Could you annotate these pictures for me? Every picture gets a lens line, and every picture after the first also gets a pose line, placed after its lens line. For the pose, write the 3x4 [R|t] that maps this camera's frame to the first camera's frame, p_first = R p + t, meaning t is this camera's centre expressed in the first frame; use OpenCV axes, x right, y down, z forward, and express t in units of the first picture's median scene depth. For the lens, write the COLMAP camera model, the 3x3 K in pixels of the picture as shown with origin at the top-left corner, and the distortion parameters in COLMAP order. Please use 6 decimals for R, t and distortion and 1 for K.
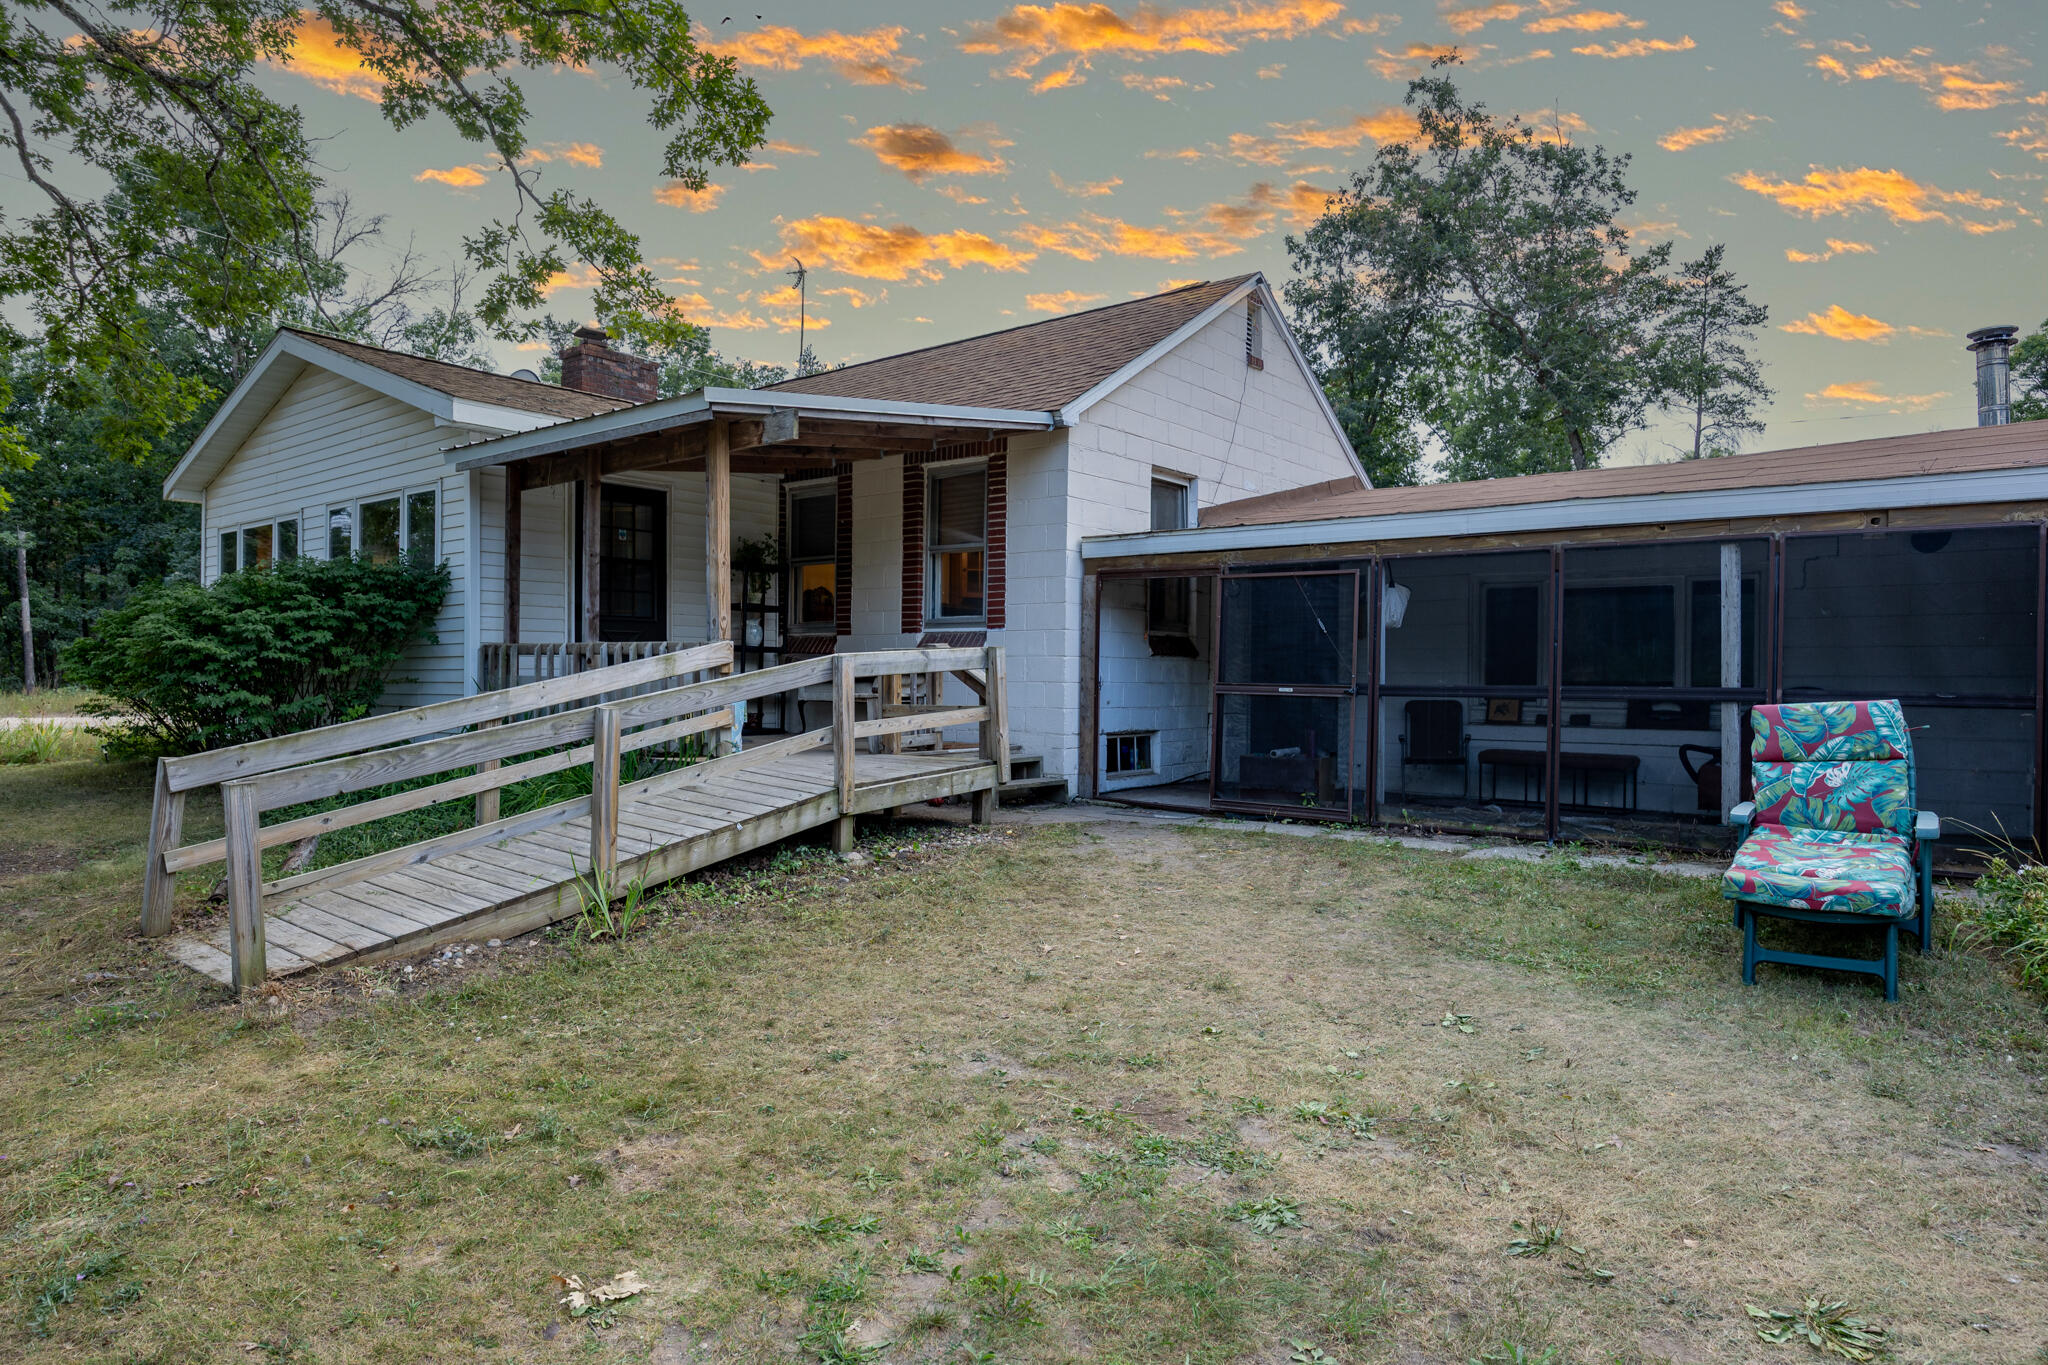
lens RADIAL K [[1241.8, 0, 1025.4], [0, 1241.8, 680.1], [0, 0, 1]] dist [-0.002794, -0.000113]
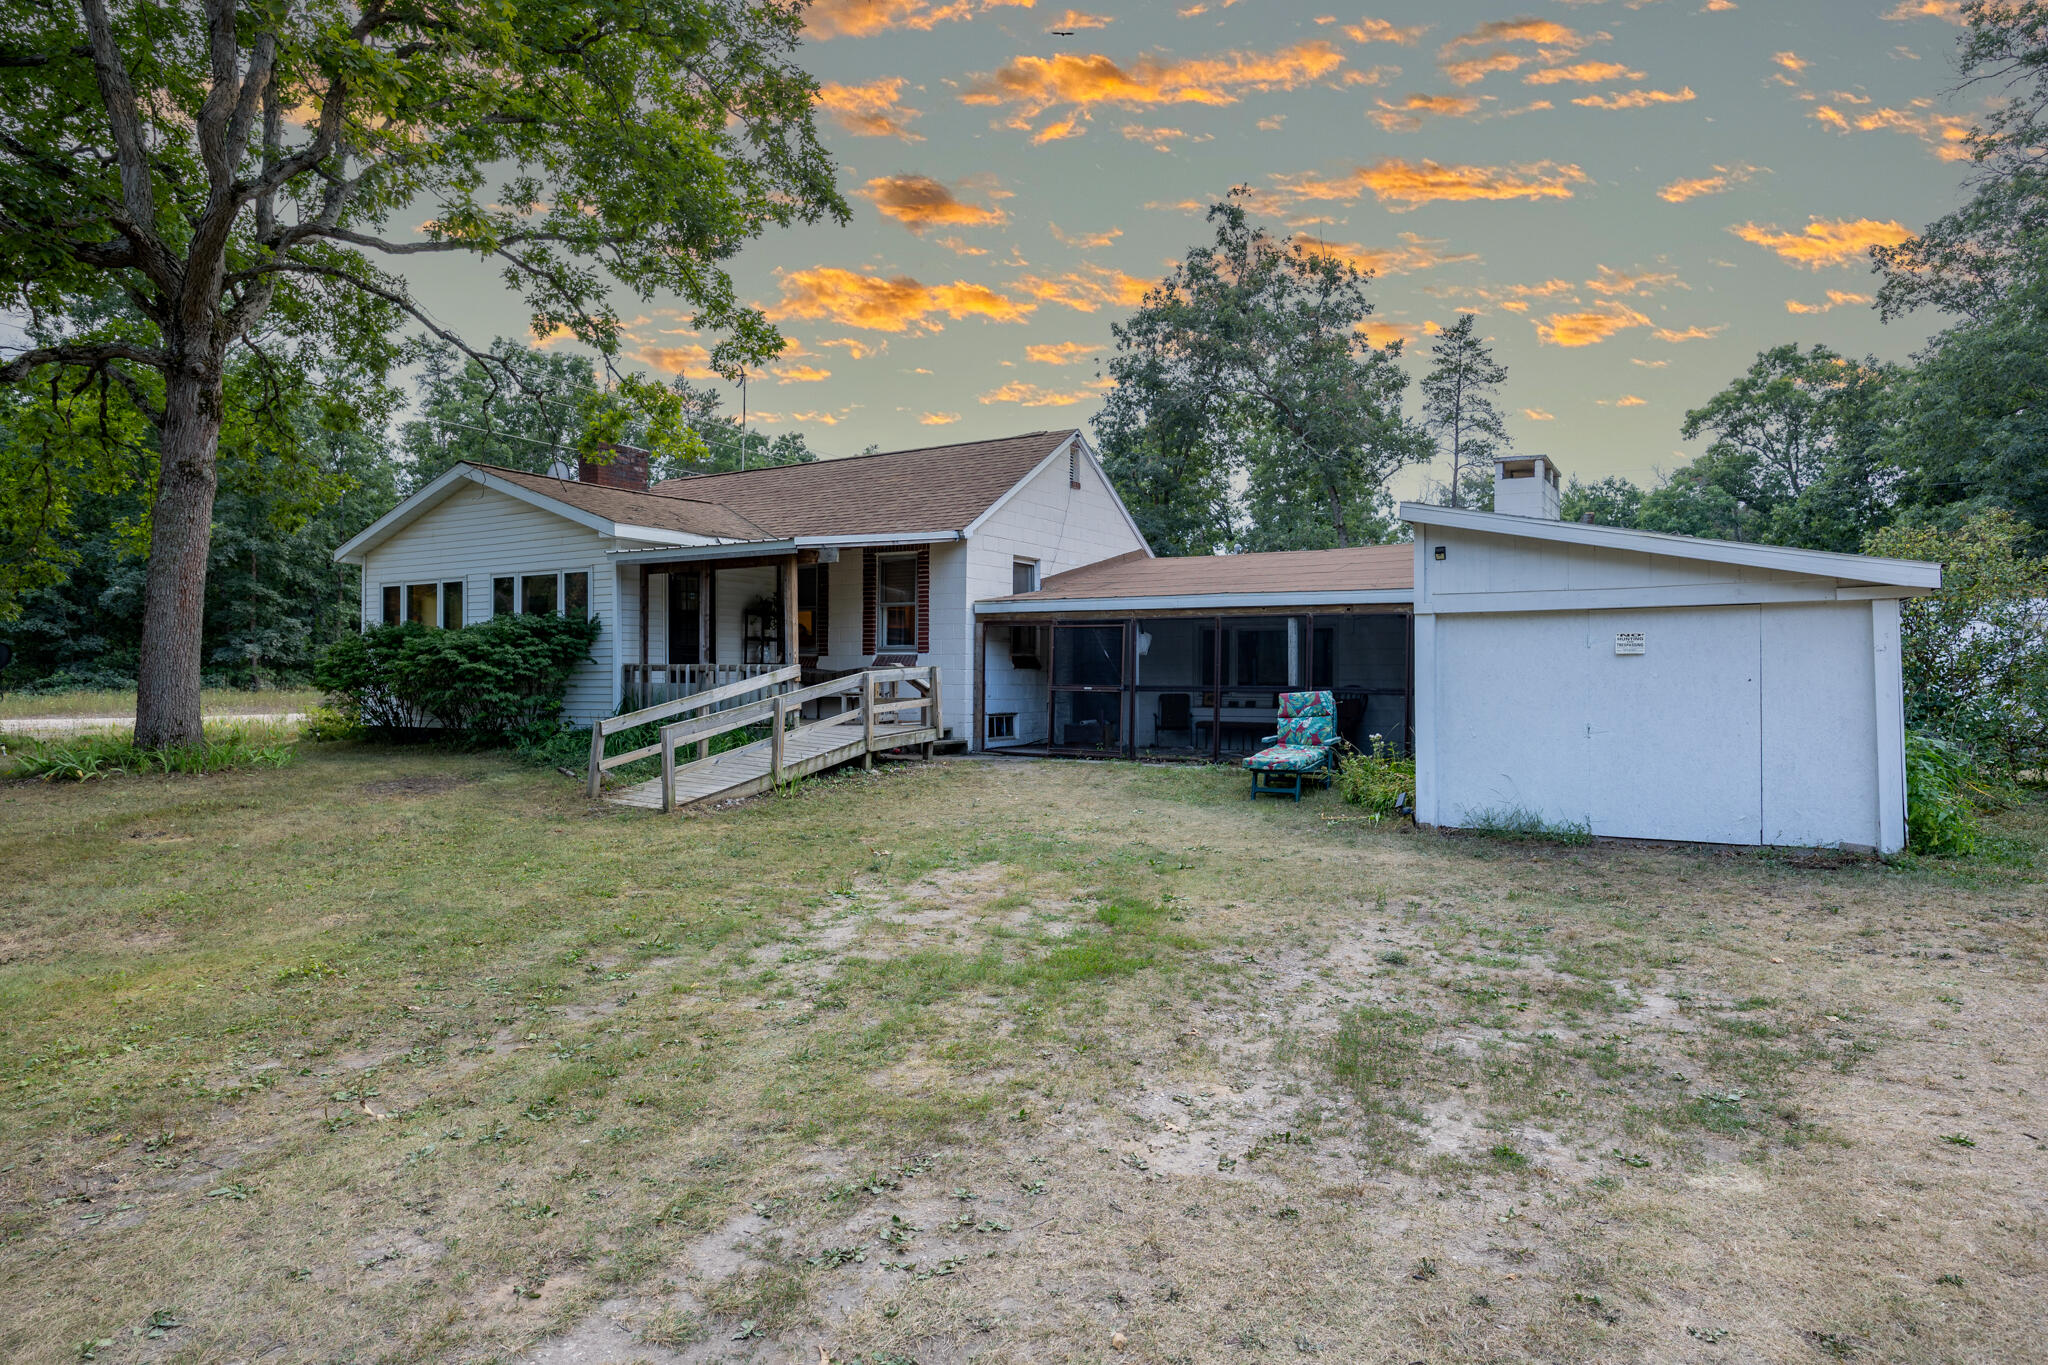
lens RADIAL K [[1241.8, 0, 1025.4], [0, 1241.8, 680.1], [0, 0, 1]] dist [-0.002794, -0.000113]
pose [[0.992270, -0.005604, 0.123970, -0.099499], [0.005497, 0.999984, 0.001199, -0.006209], [-0.123975, -0.000509, 0.992285, -0.729499]]
